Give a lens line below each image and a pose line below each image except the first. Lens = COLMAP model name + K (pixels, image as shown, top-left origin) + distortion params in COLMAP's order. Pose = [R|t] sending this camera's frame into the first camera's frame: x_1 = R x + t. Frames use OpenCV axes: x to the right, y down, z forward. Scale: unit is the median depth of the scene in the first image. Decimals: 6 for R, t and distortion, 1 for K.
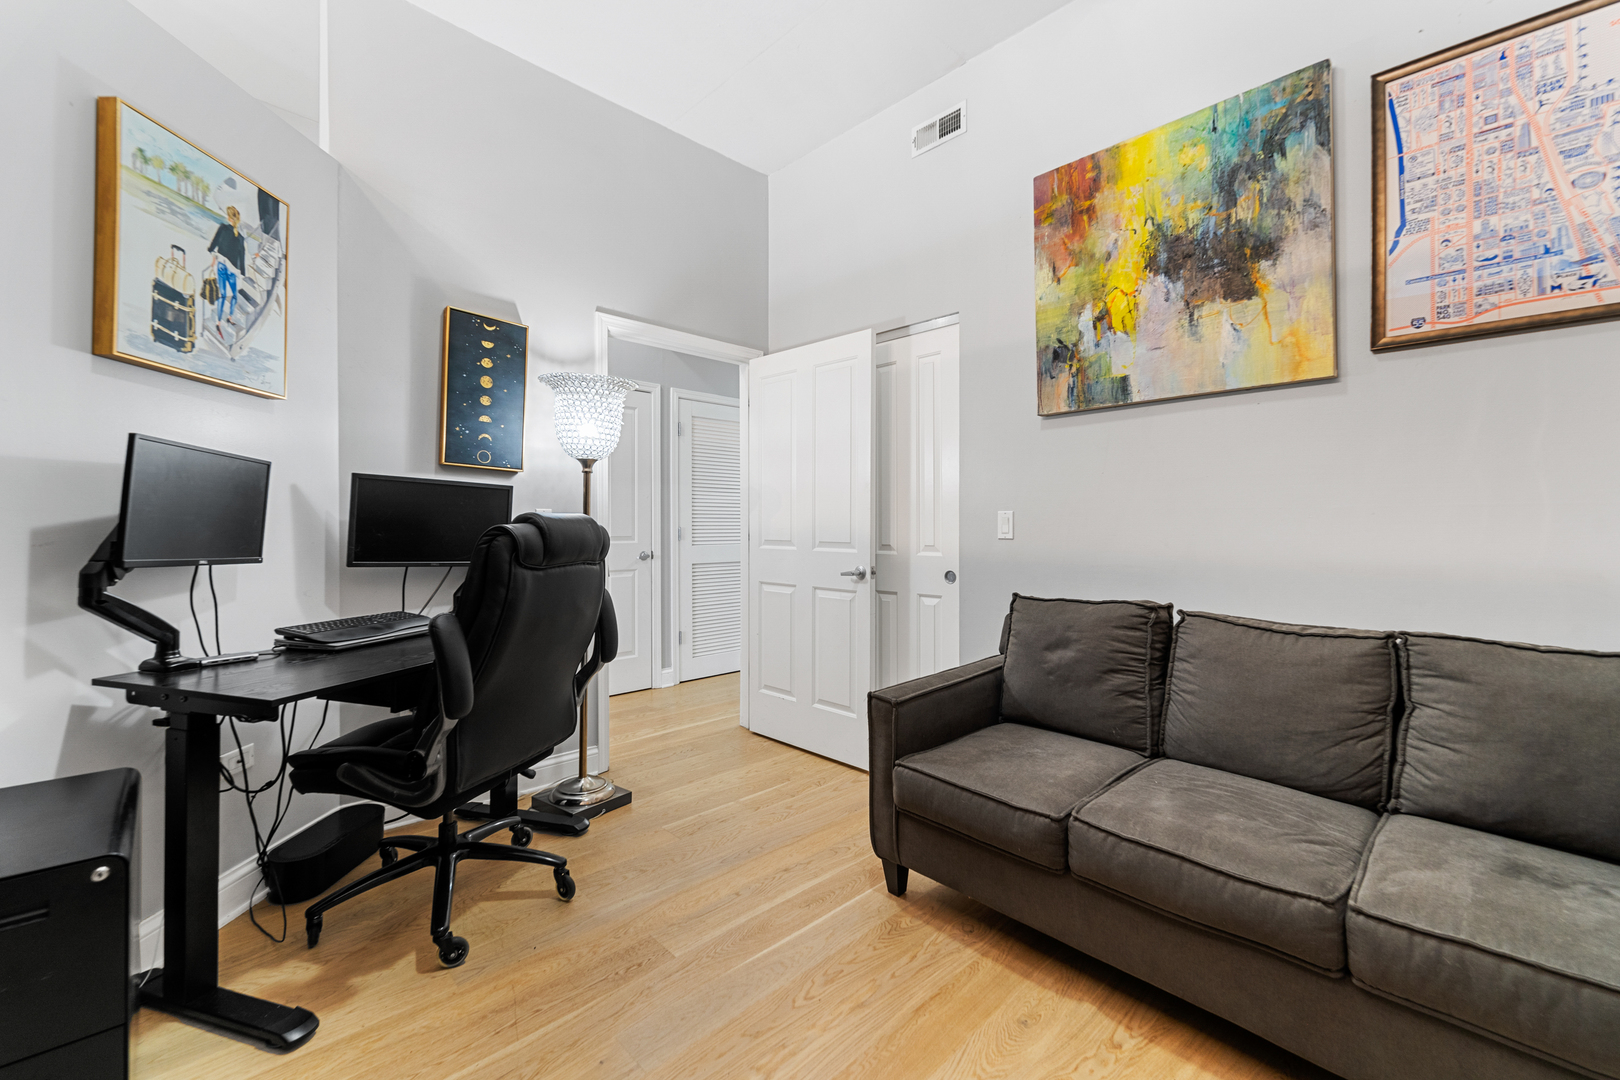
lens RADIAL K [[662.1, 0, 808.4], [0, 662.1, 528.8], [0, 0, 1]] dist [0.002929, -0.002033]
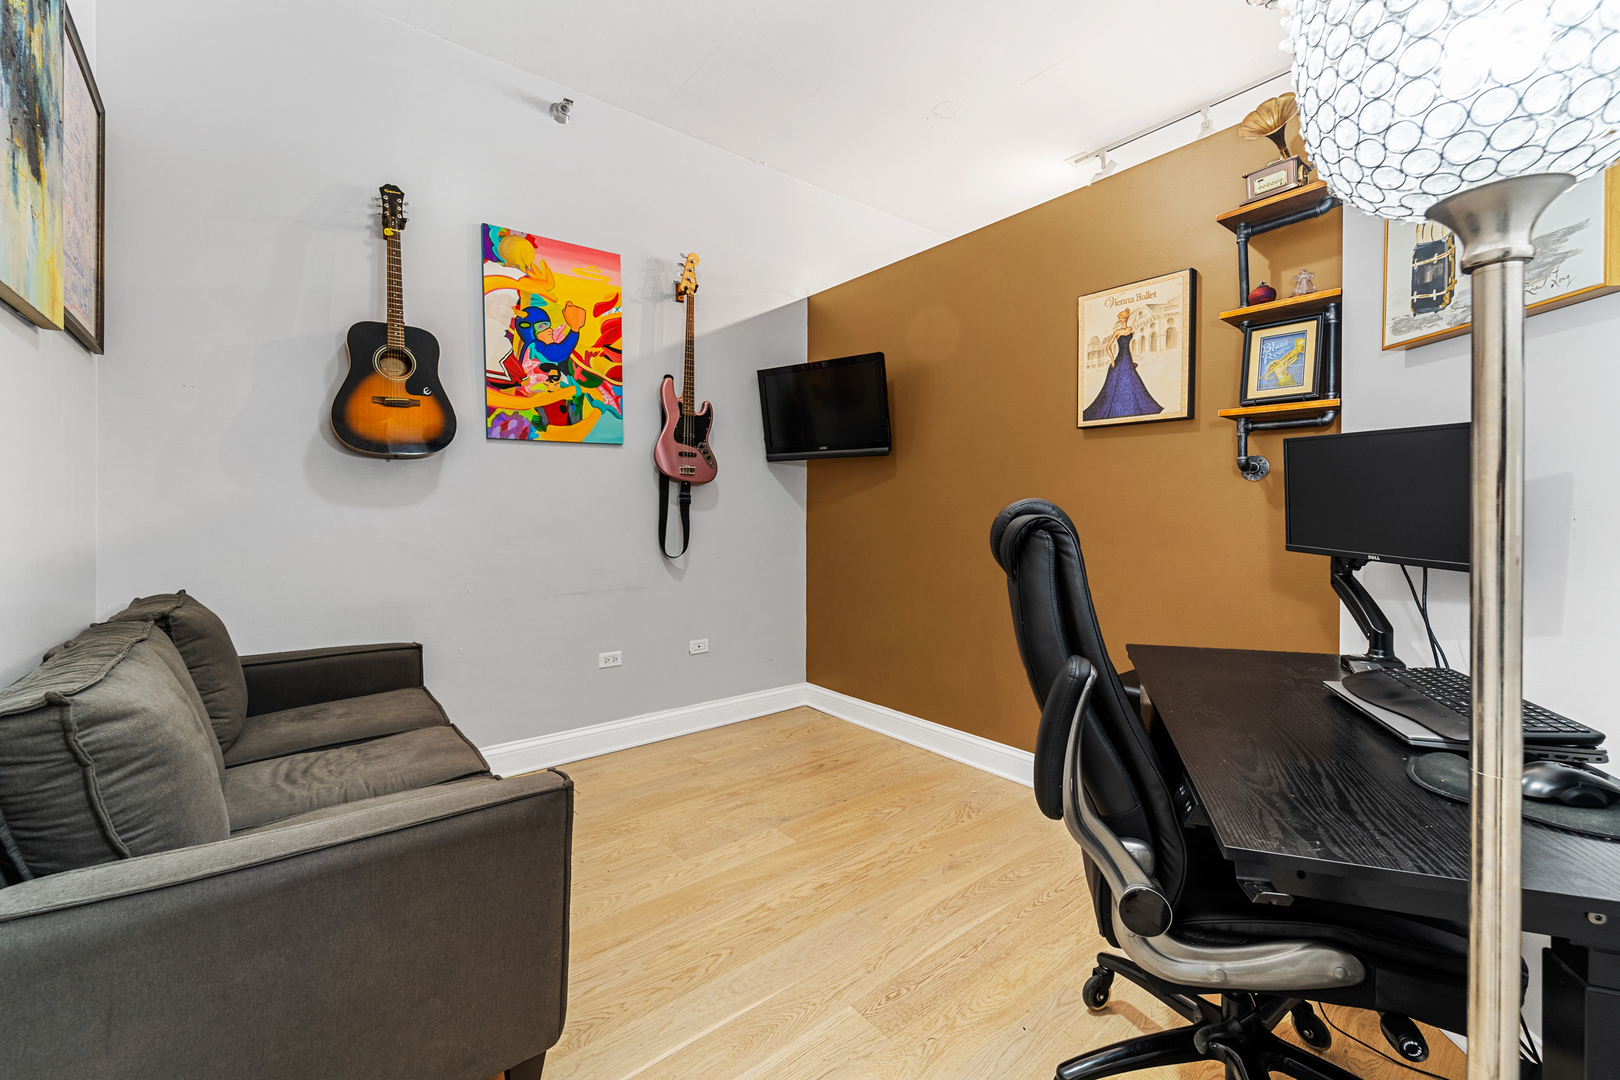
lens RADIAL K [[662.1, 0, 811.3], [0, 662.1, 526.1], [0, 0, 1]] dist [0.002929, -0.002033]
pose [[-0.995916, -0.000298, 0.090284, -0.238665], [0.000990, 0.999898, 0.014221, -0.002401], [-0.090279, 0.014252, -0.995815, 1.958250]]
